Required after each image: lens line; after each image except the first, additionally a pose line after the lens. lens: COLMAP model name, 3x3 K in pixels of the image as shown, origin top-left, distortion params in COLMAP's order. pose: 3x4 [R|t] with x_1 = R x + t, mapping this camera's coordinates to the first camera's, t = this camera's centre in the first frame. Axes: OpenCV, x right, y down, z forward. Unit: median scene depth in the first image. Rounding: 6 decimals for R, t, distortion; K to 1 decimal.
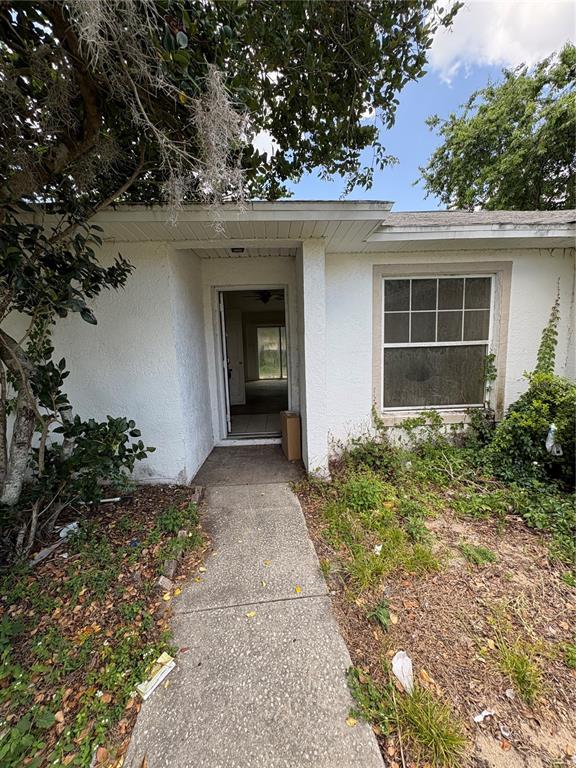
lens RADIAL K [[305.3, 0, 289.2], [0, 305.3, 382.2], [0, 0, 1]] dist [-0.010020, 0.001028]
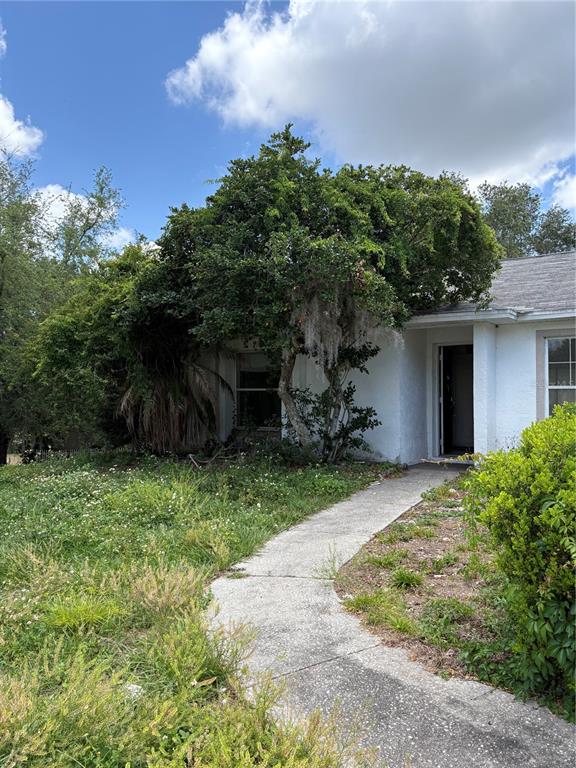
lens RADIAL K [[573.2, 0, 283.8], [0, 573.2, 386.8], [0, 0, 1]] dist [0.012172, -0.001317]
pose [[0.796754, 0.022490, -0.603885, 0.948432], [-0.106157, 0.988977, -0.103229, 0.271389], [0.594907, 0.146354, 0.790358, -1.753374]]
